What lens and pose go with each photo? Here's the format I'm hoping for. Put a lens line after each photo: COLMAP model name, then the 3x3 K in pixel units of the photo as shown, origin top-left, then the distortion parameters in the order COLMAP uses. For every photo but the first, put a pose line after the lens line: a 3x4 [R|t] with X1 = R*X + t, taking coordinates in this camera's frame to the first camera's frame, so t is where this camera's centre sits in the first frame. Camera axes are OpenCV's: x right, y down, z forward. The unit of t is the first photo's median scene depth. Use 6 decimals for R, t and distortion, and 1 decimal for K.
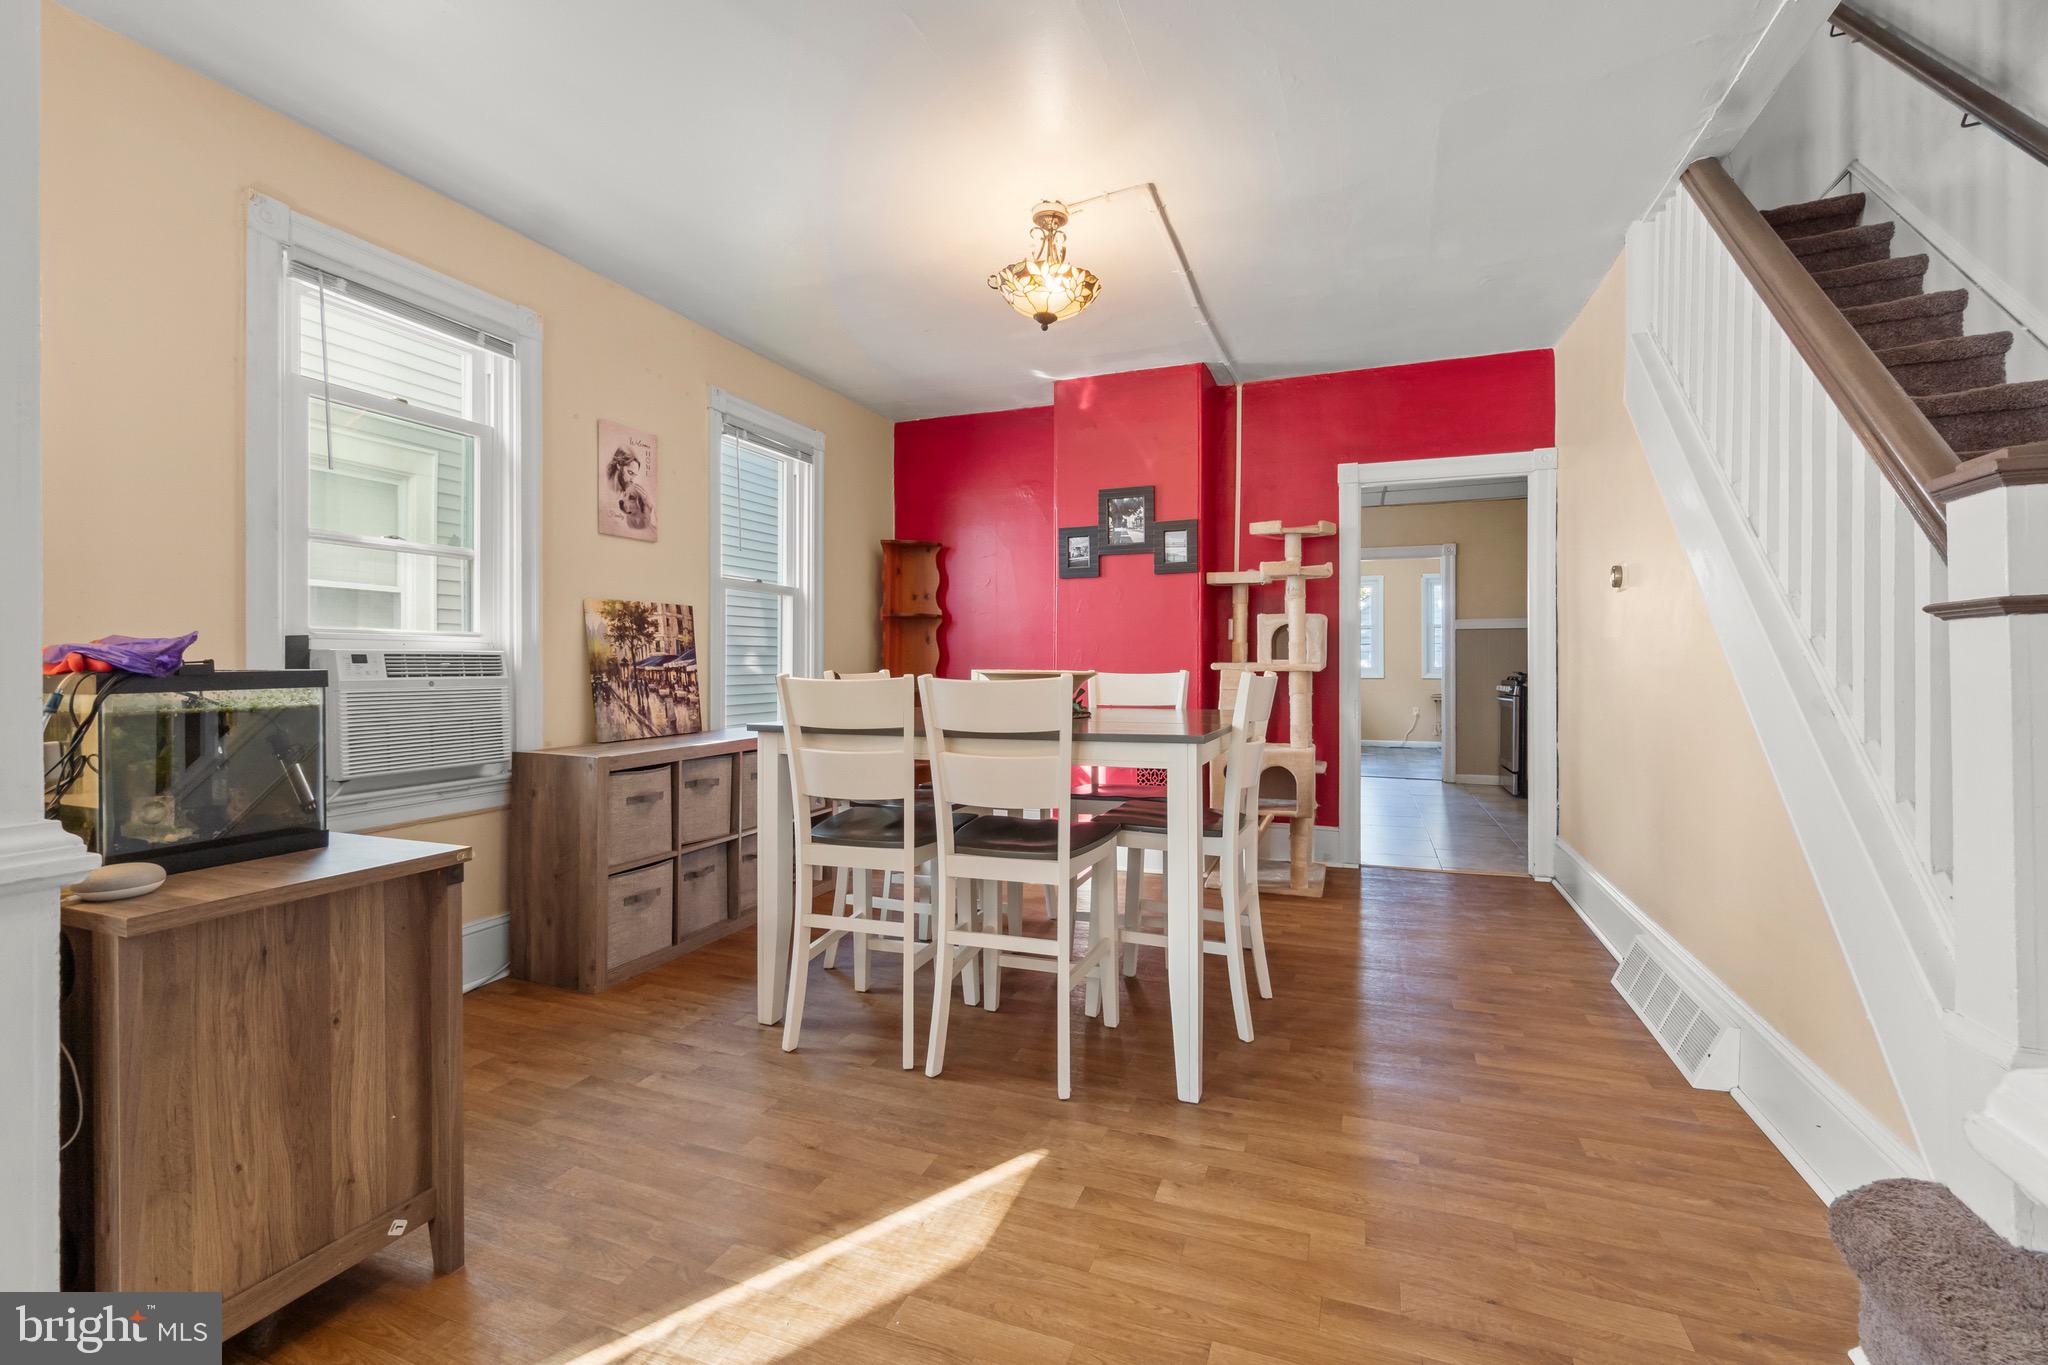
lens RADIAL K [[904.3, 0, 1015.1], [0, 904.3, 658.8], [0, 0, 1]] dist [-0.000878, -0.000010]
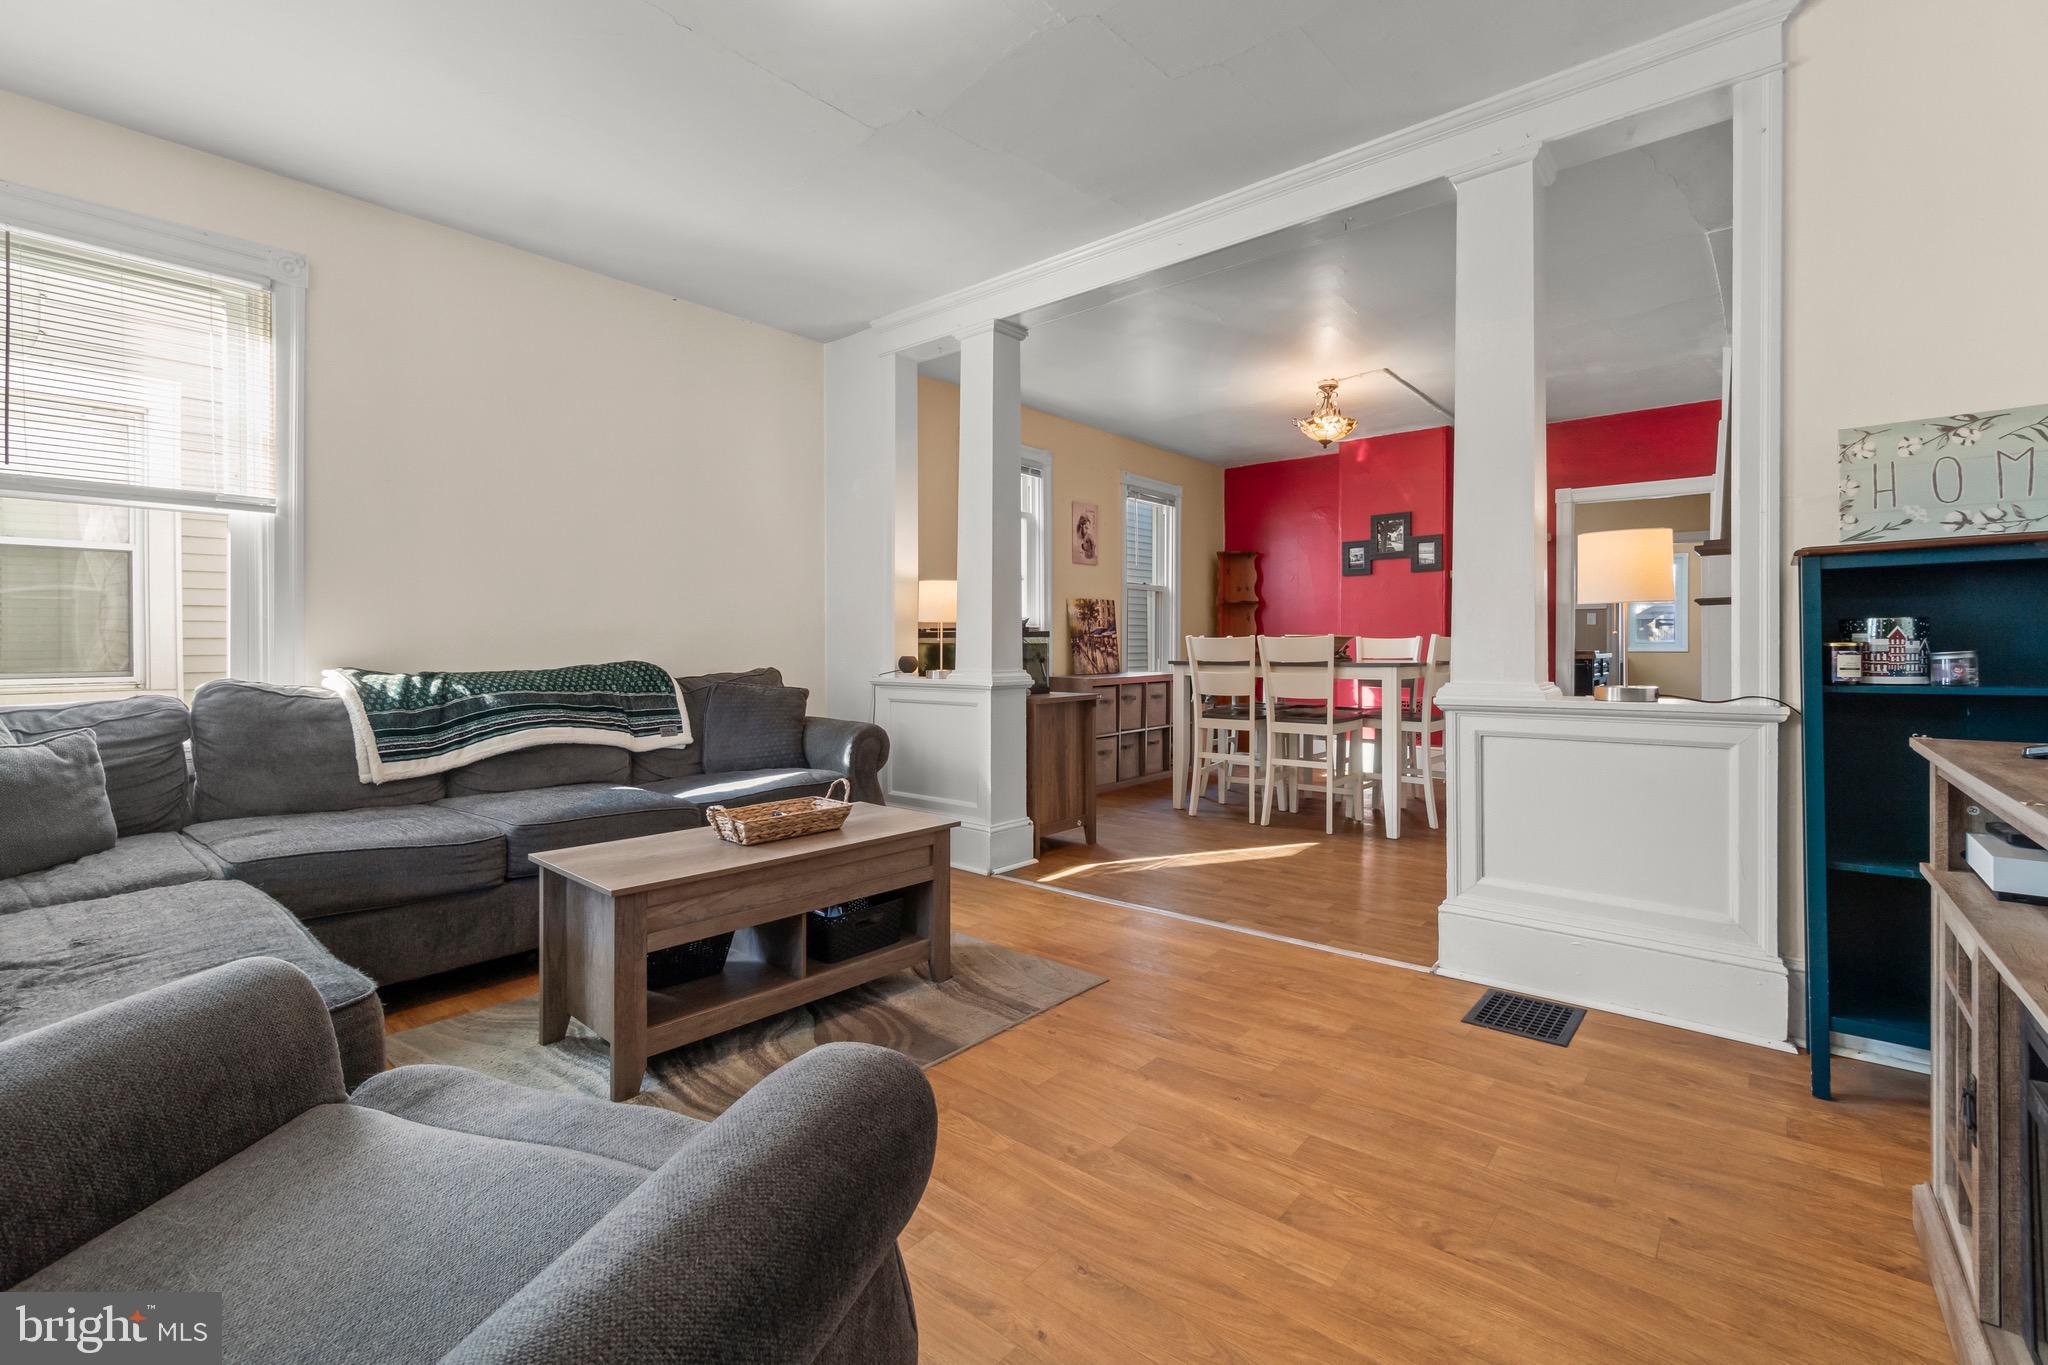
lens RADIAL K [[882.7, 0, 1020.8], [0, 882.7, 649.9], [0, 0, 1]] dist [-0.001256, 0.000078]
pose [[0.947286, 0.002768, -0.320376, 0.018524], [0.001819, 0.999900, 0.014017, 0.014234], [0.320383, -0.013861, 0.947187, -0.731761]]
